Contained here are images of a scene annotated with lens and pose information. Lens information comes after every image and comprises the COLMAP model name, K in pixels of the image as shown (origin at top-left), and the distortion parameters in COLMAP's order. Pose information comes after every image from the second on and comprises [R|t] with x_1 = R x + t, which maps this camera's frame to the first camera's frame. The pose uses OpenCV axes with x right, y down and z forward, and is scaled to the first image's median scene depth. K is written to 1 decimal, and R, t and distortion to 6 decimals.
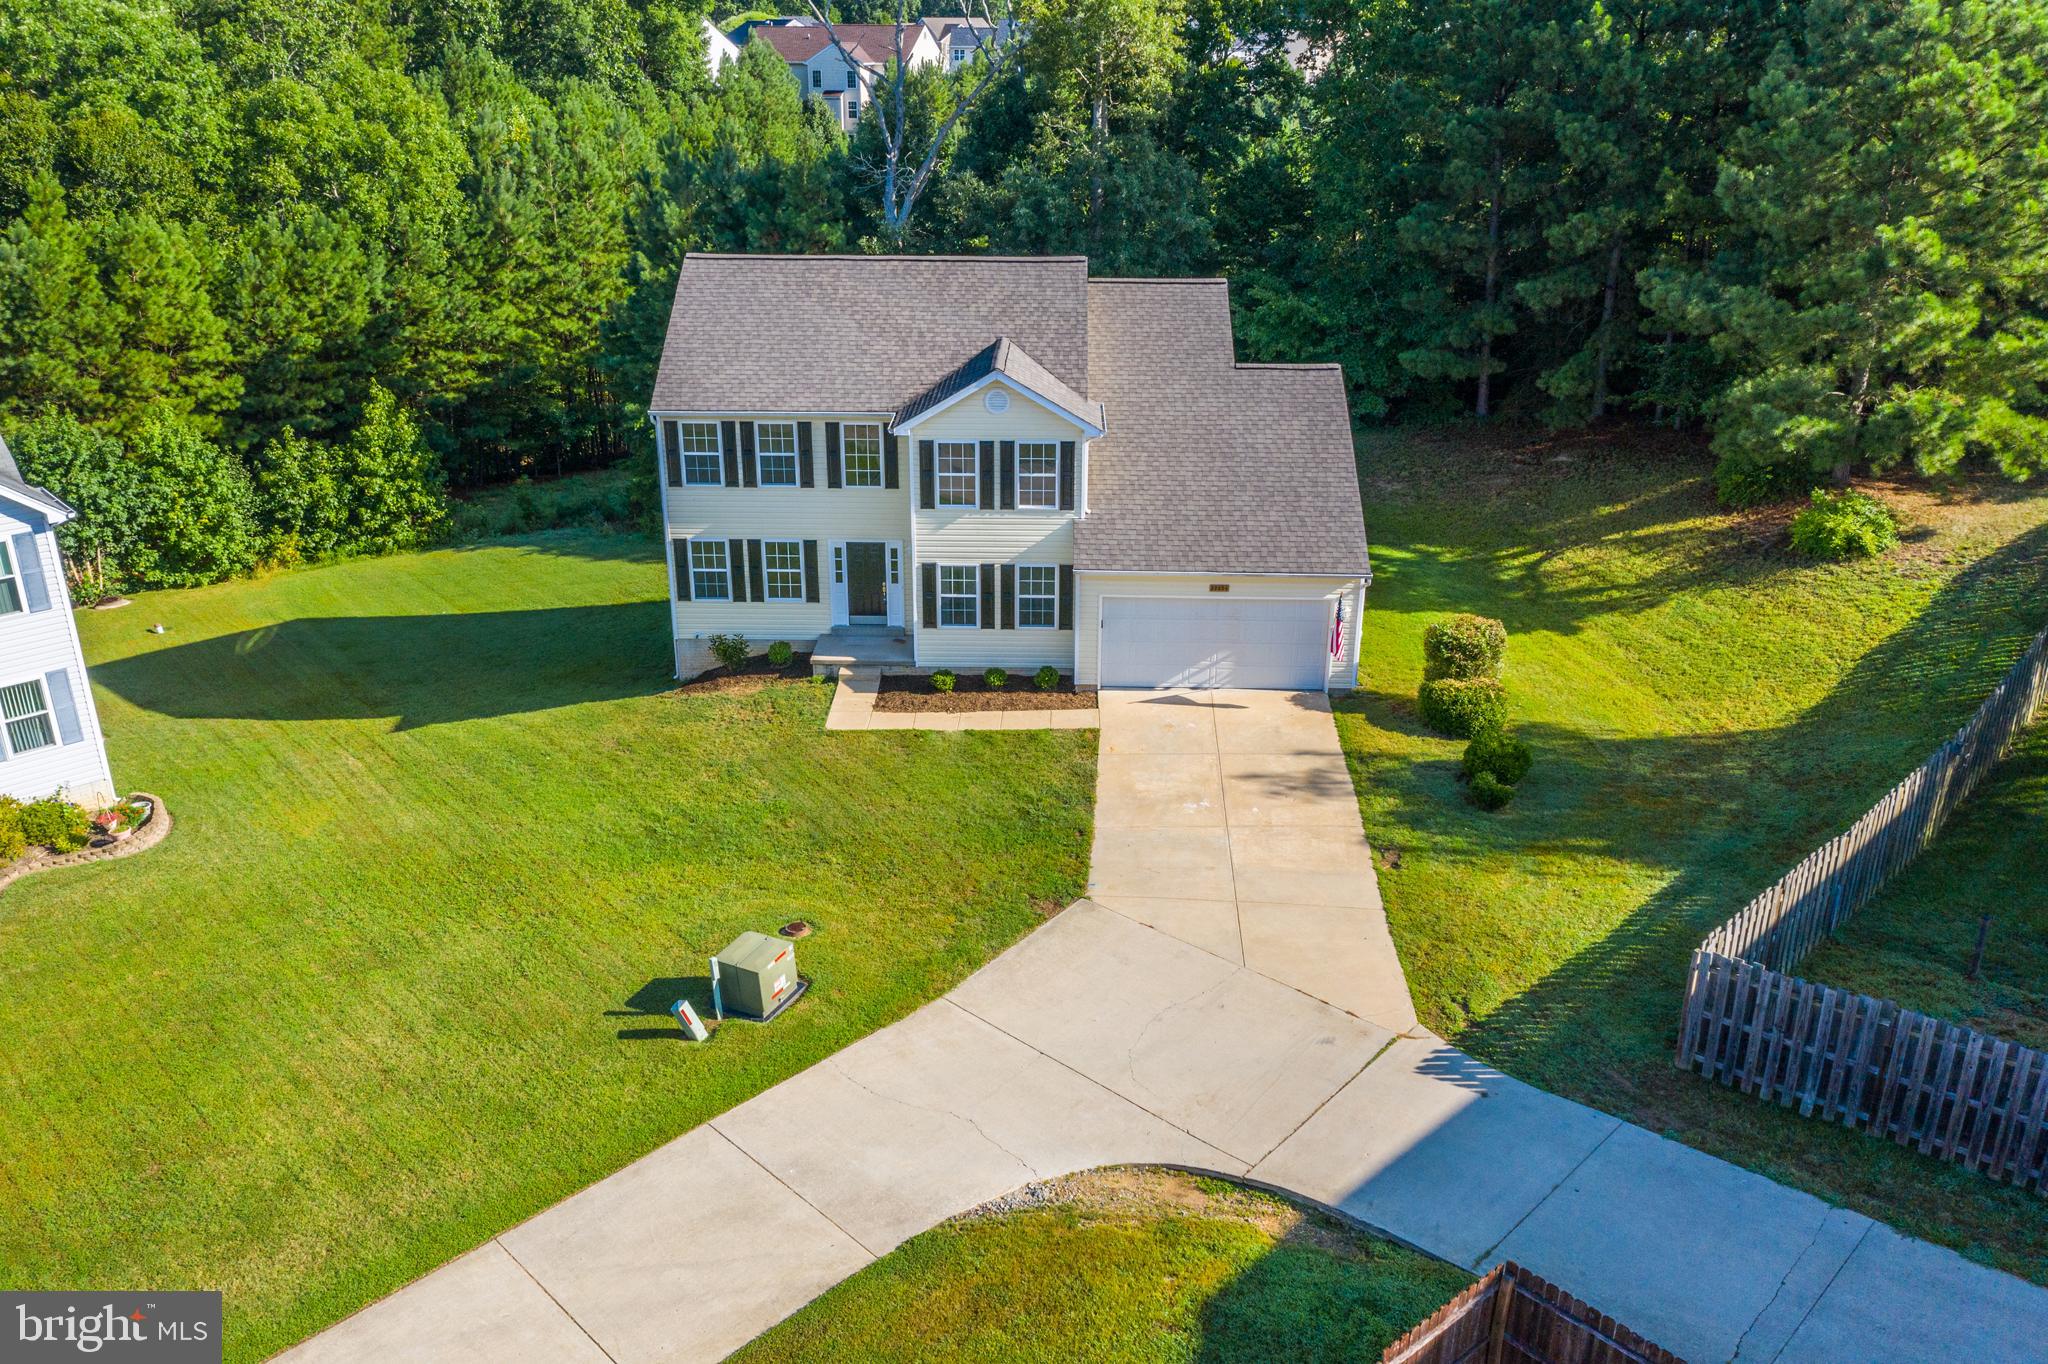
lens RADIAL K [[1603.7, 0, 1027.6], [0, 1603.7, 689.7], [0, 0, 1]] dist [-0.015922, 0.003649]
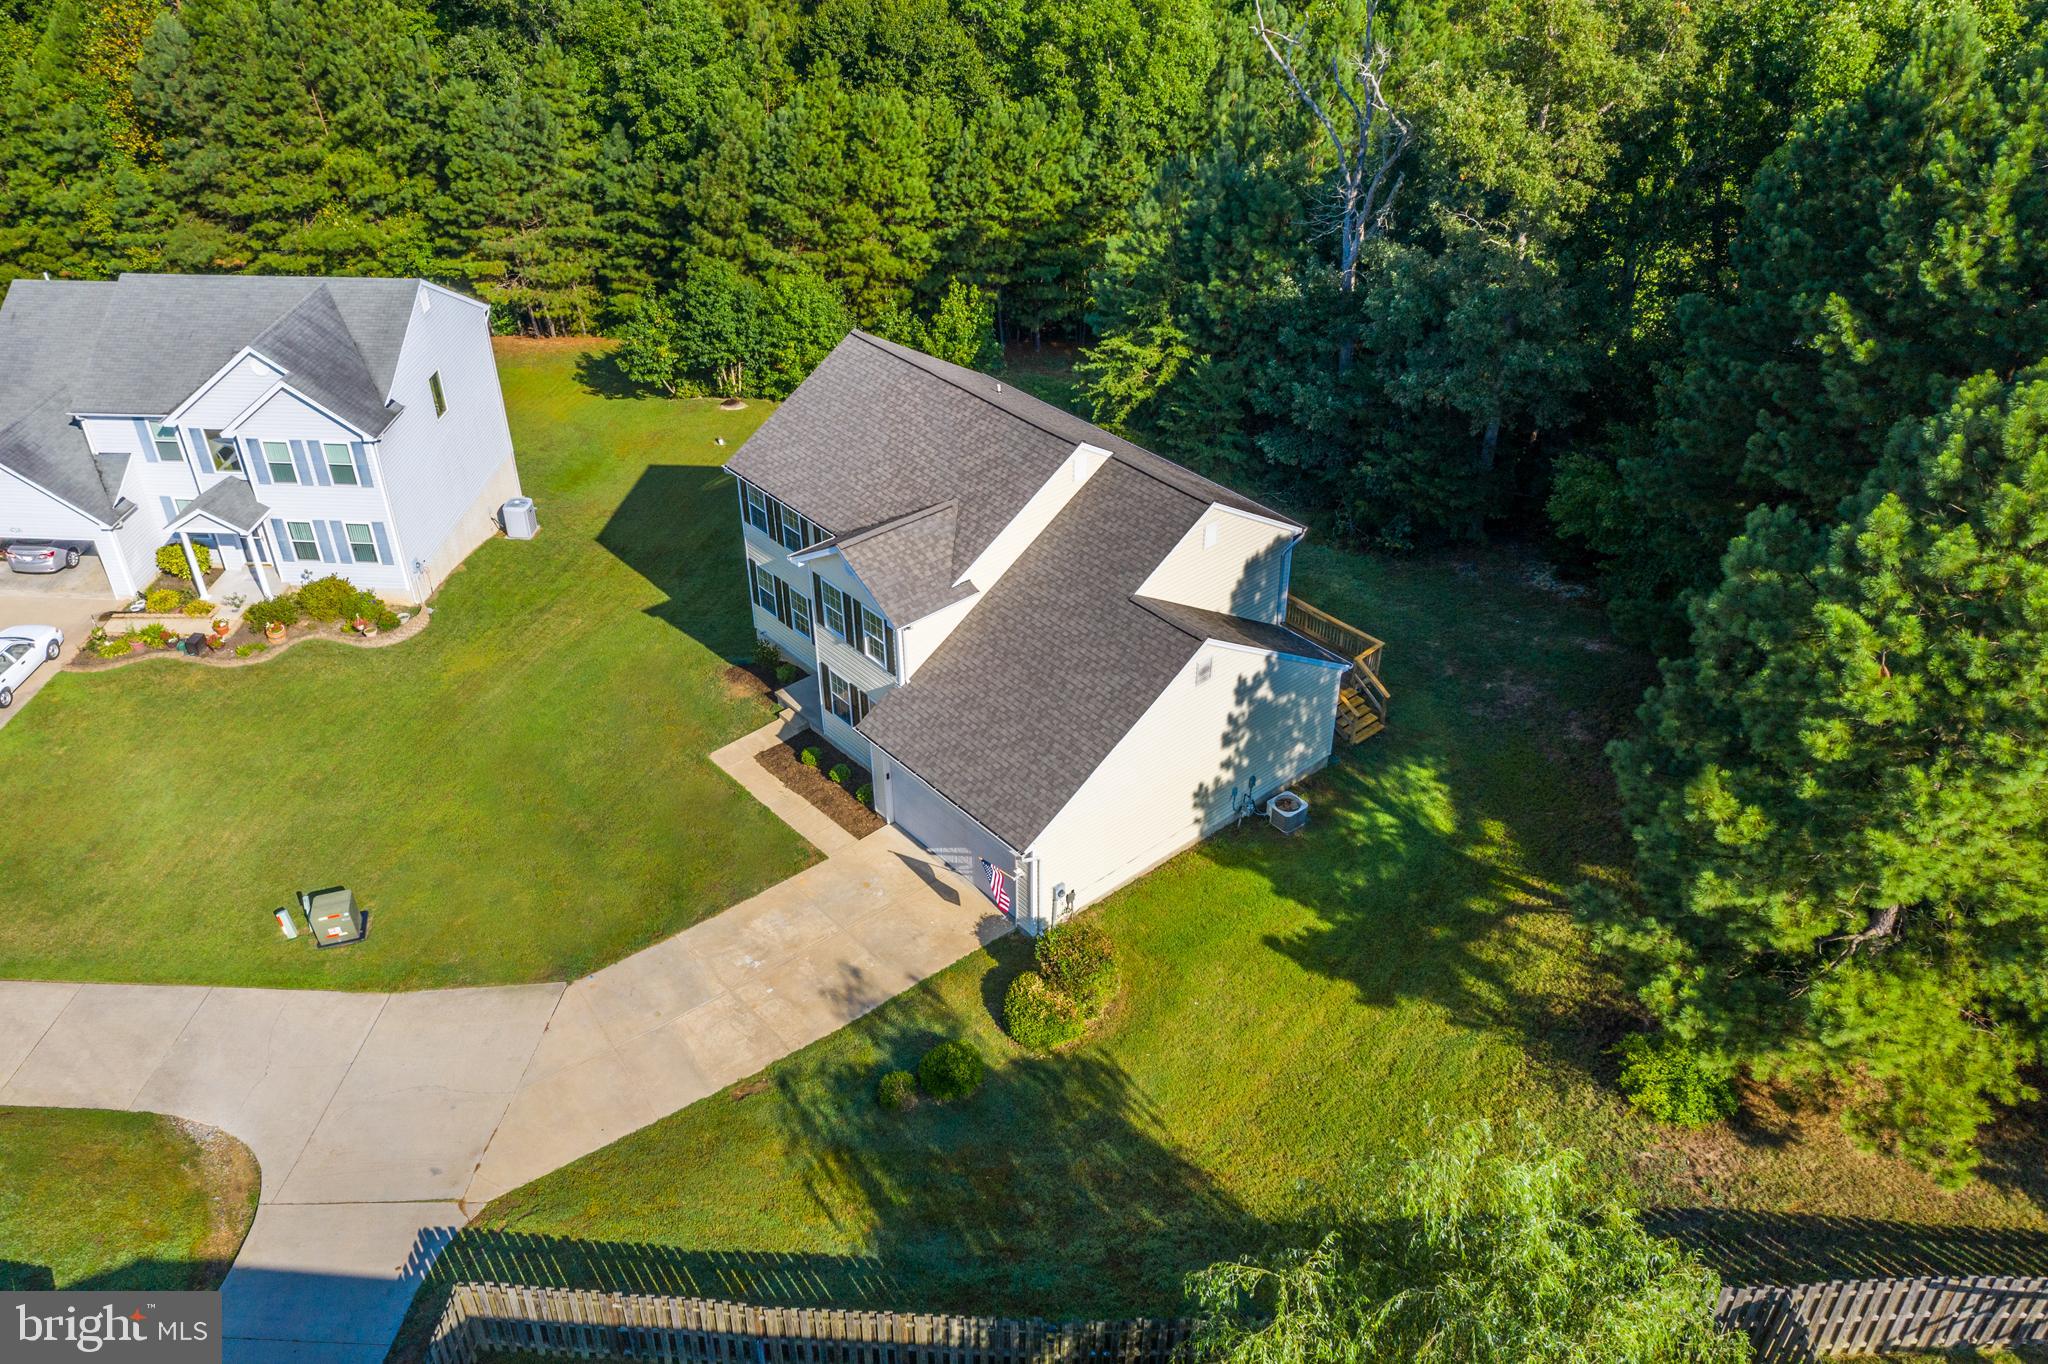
lens RADIAL K [[1618.8, 0, 1021.2], [0, 1618.8, 679.9], [0, 0, 1]] dist [-0.007627, 0.000243]
pose [[0.667627, 0.412712, -0.619631, 0.754285], [-0.279048, 0.910328, 0.305671, -0.457177], [0.690222, -0.031168, 0.722926, 0.219366]]
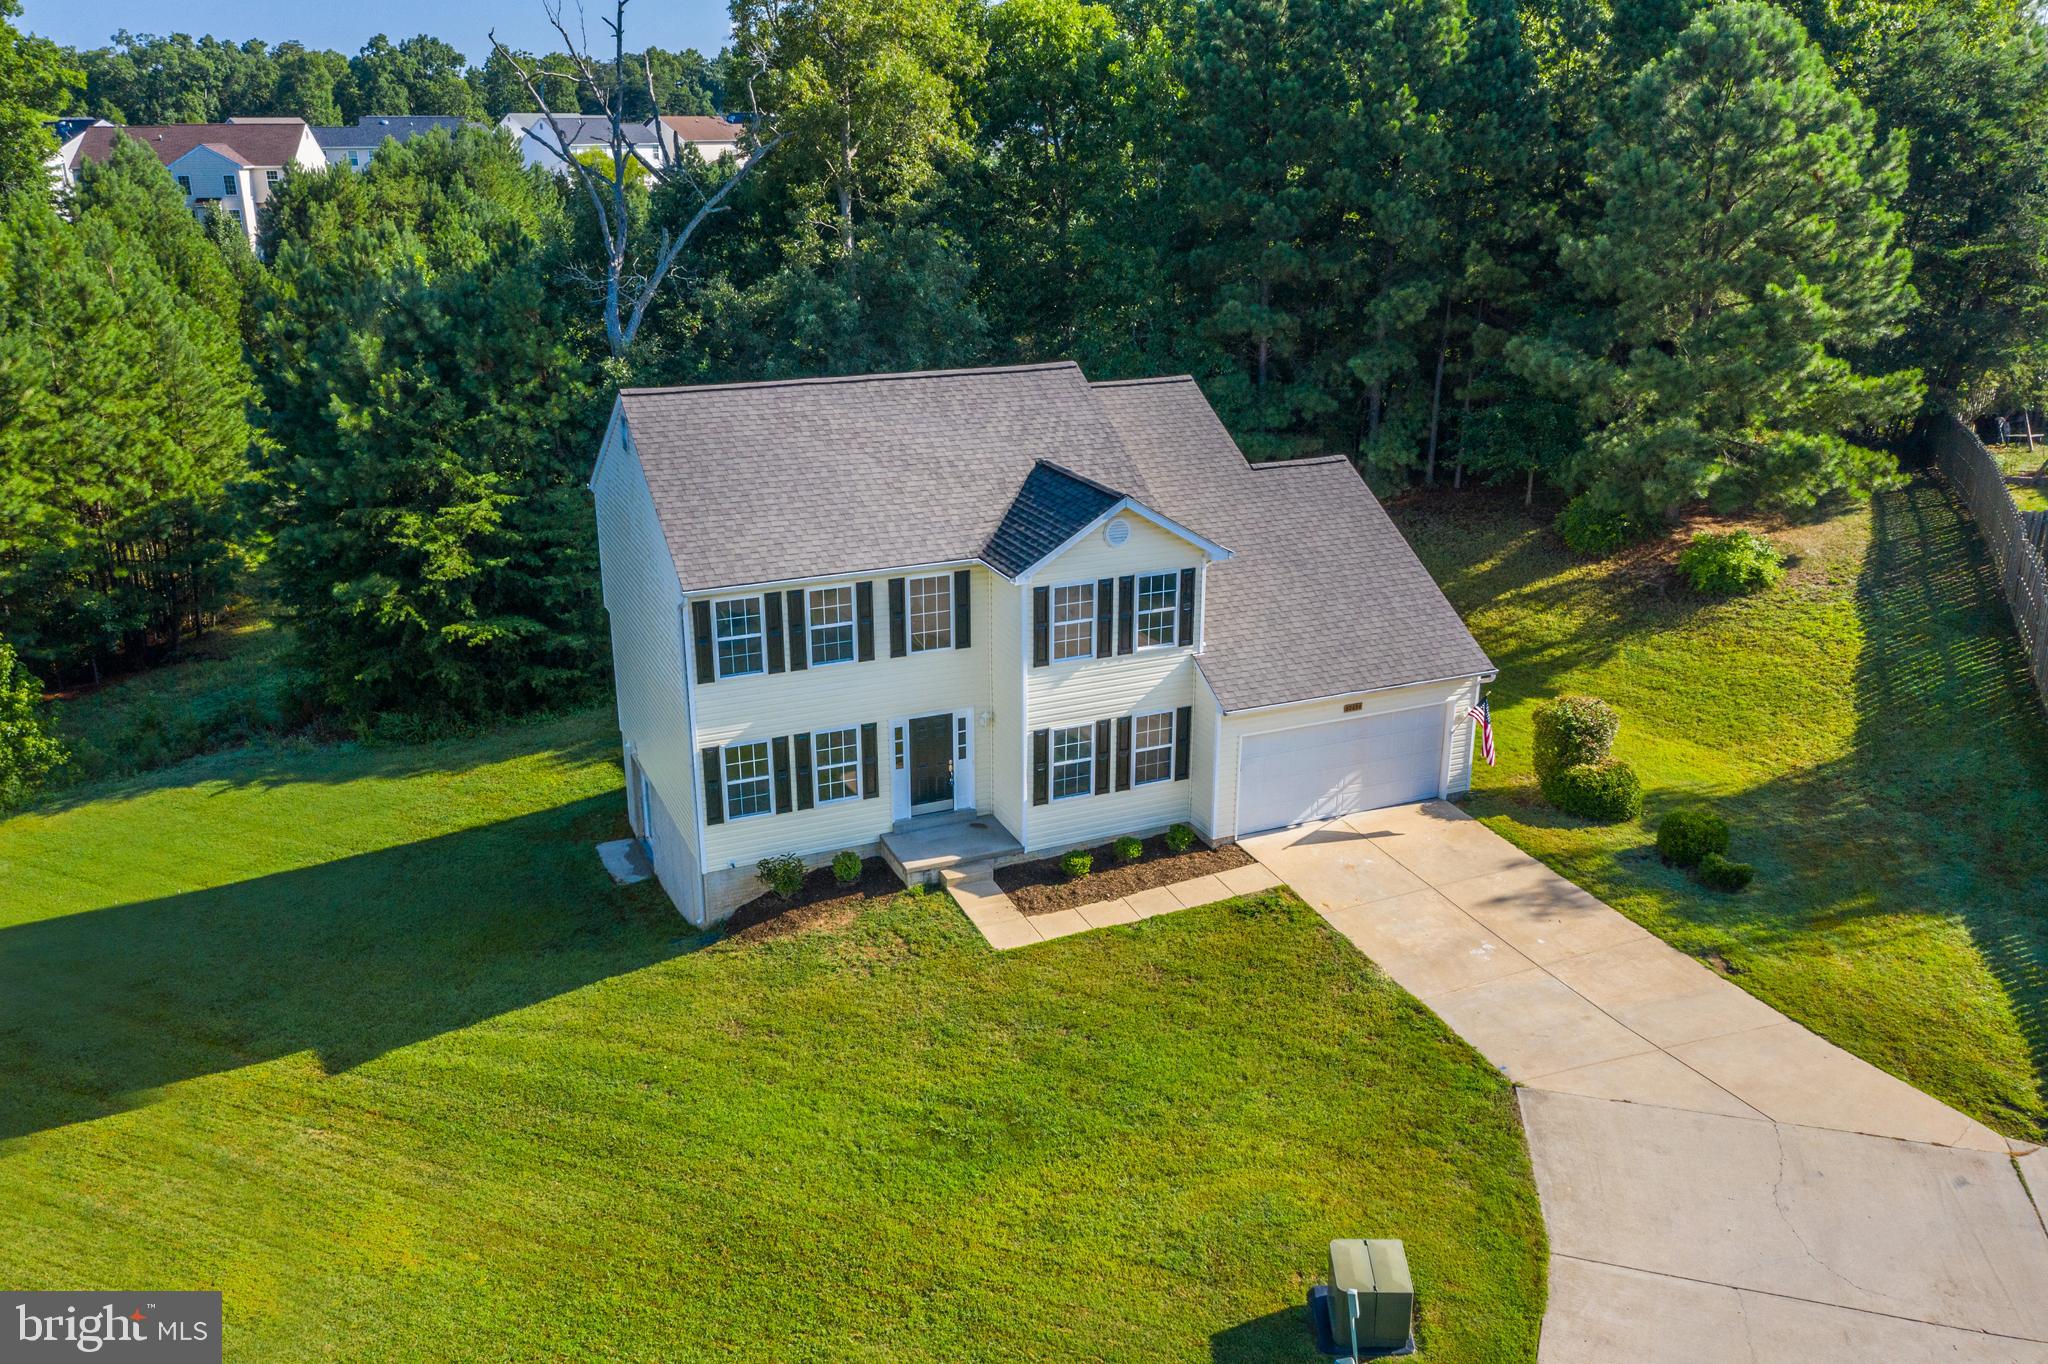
lens RADIAL K [[1603.7, 0, 1027.6], [0, 1603.7, 689.7], [0, 0, 1]] dist [-0.015922, 0.003649]
pose [[0.905874, -0.145939, 0.397611, -0.383816], [0.166986, 0.985783, -0.018620, -0.081384], [-0.389241, 0.083263, 0.917365, 0.216475]]
